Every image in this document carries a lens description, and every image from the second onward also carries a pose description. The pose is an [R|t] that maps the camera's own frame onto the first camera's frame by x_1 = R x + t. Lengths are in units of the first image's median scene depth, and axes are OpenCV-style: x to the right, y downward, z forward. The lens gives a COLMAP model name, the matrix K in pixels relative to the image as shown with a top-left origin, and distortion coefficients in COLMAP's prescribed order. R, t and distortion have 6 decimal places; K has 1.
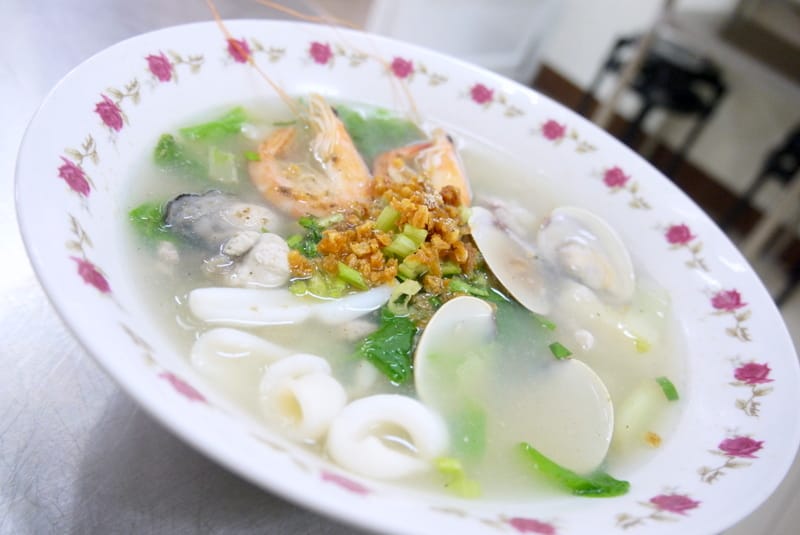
lens RADIAL K [[683.9, 0, 402.2], [0, 683.9, 256.4], [0, 0, 1]] dist [-0.037856, 0.010352]
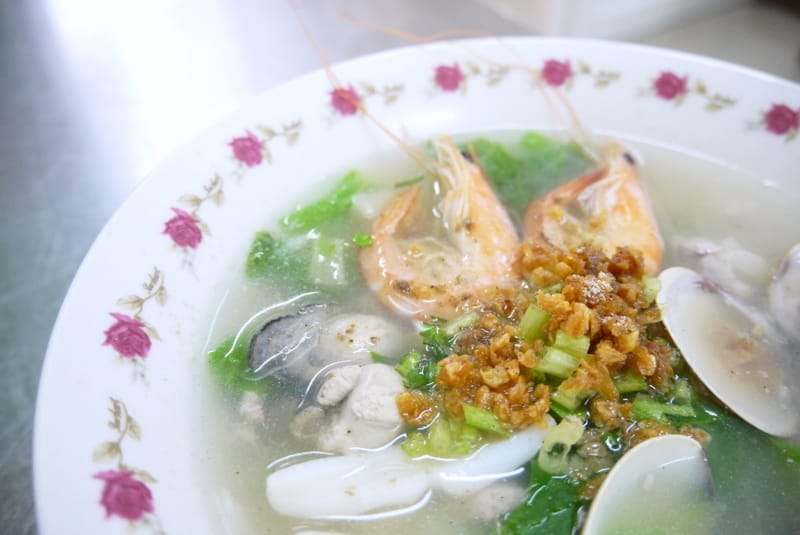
lens RADIAL K [[674.6, 0, 399.8], [0, 674.6, 282.9], [0, 0, 1]] dist [-0.024317, 0.003935]
pose [[0.938588, -0.102328, -0.329517, 0.084524], [0.129352, 0.989714, 0.061100, -0.156095], [0.319875, -0.099971, 0.942171, 0.285310]]
